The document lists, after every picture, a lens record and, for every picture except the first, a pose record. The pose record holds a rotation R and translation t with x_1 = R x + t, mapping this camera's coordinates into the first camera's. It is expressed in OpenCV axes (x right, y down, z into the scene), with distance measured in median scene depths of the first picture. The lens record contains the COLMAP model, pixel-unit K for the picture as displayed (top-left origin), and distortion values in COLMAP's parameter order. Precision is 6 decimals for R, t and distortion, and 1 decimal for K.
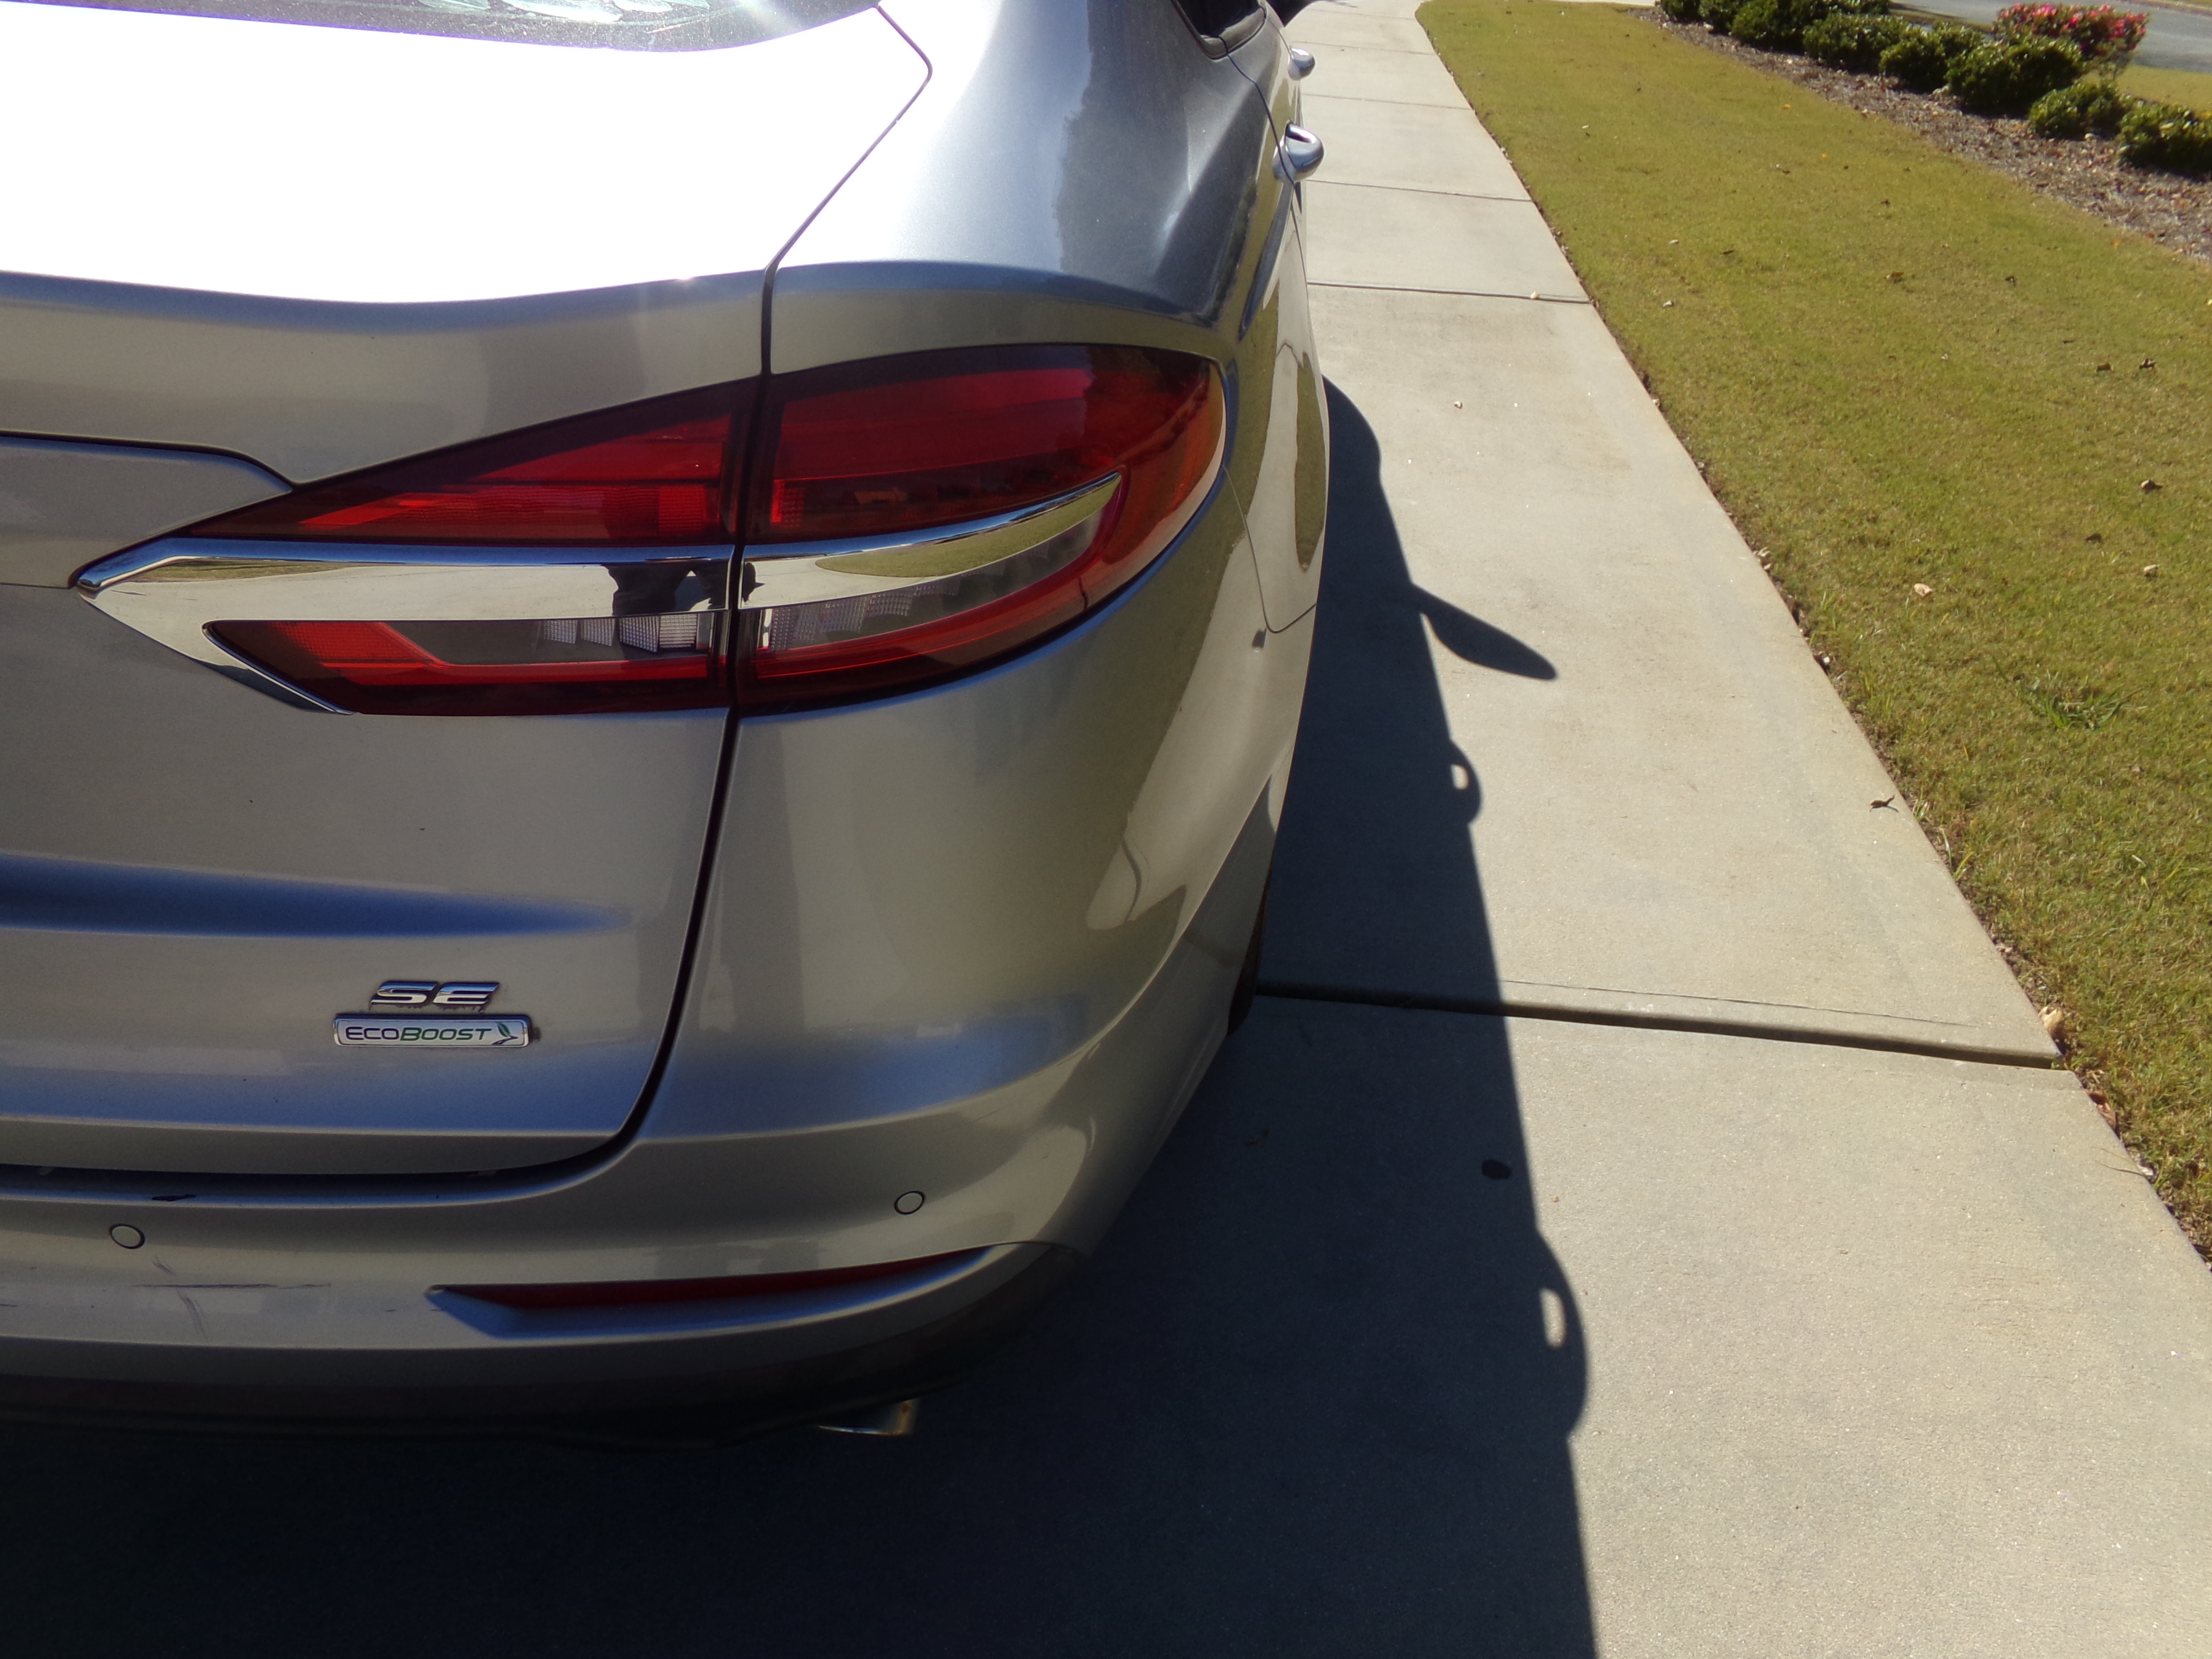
lens RADIAL K [[1535.5, 0, 1106.0], [0, 1535.5, 829.5], [0, 0, 1]] dist [-0.008173, 0.061487]
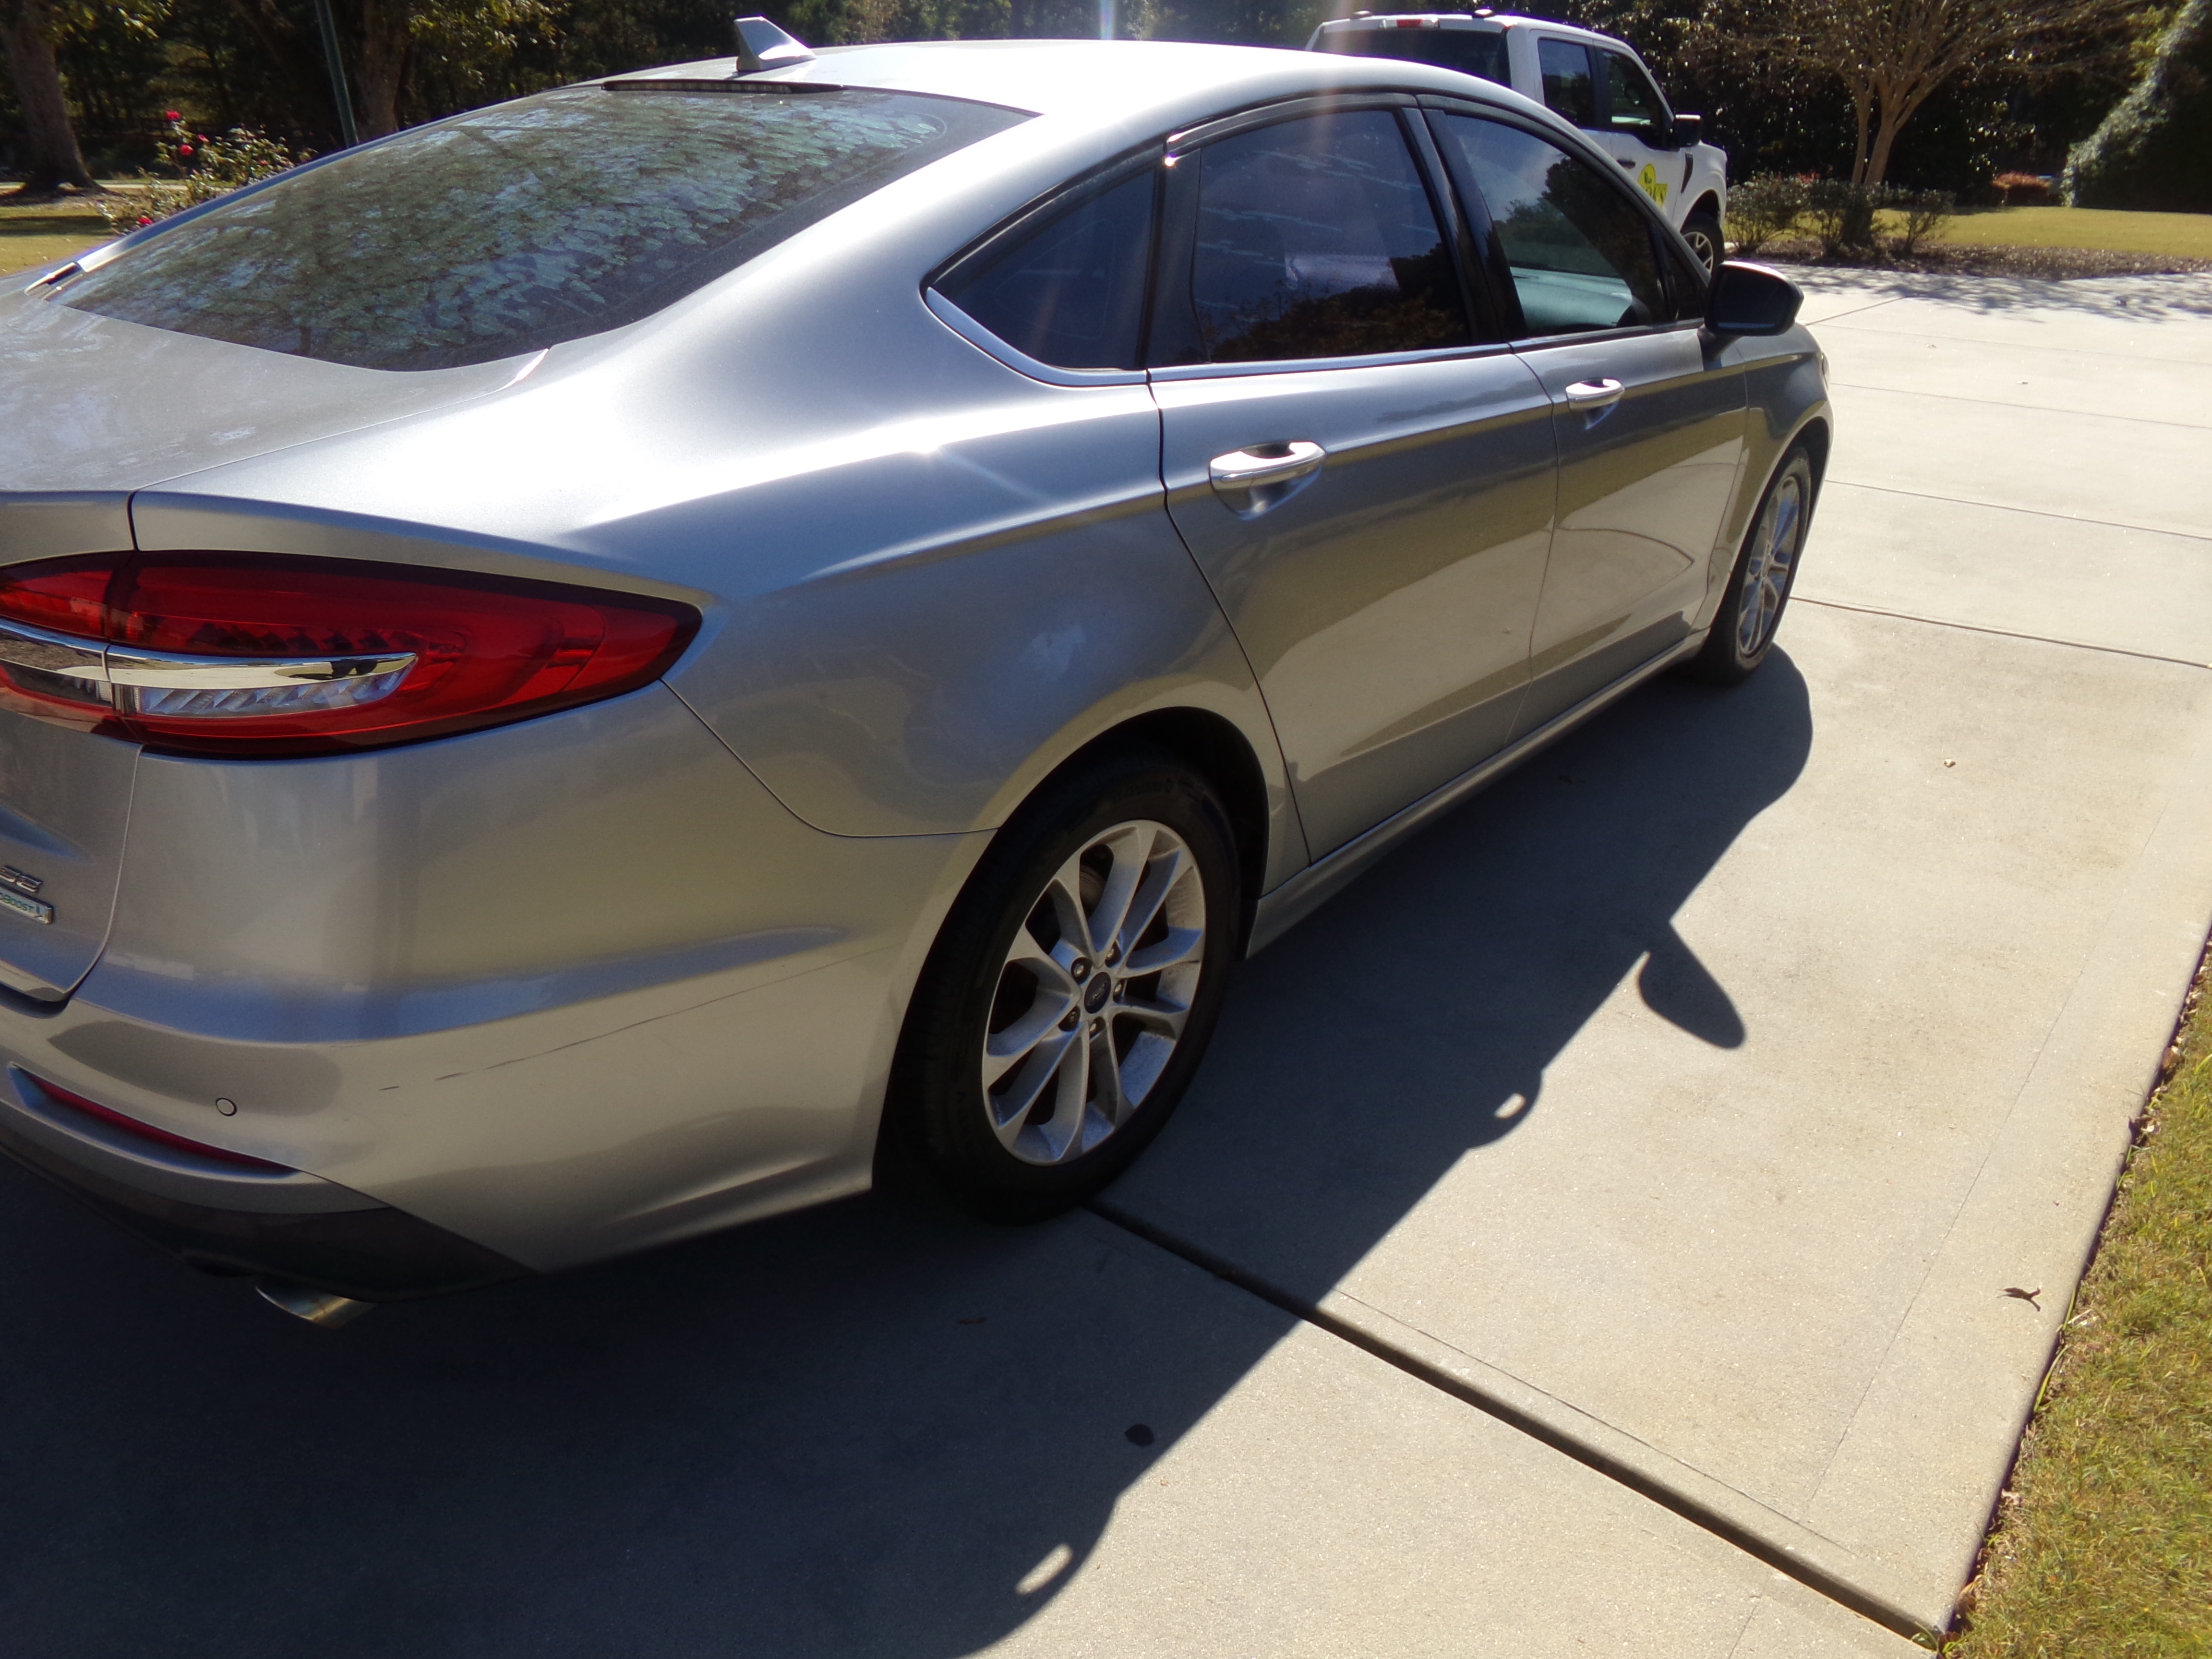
lens RADIAL K [[1535.5, 0, 1106.0], [0, 1535.5, 829.5], [0, 0, 1]] dist [-0.008173, 0.061487]
pose [[0.830108, 0.195687, -0.522137, 0.585388], [-0.279845, 0.956135, -0.086565, -0.054207], [0.482294, 0.217976, 0.848457, 0.044653]]
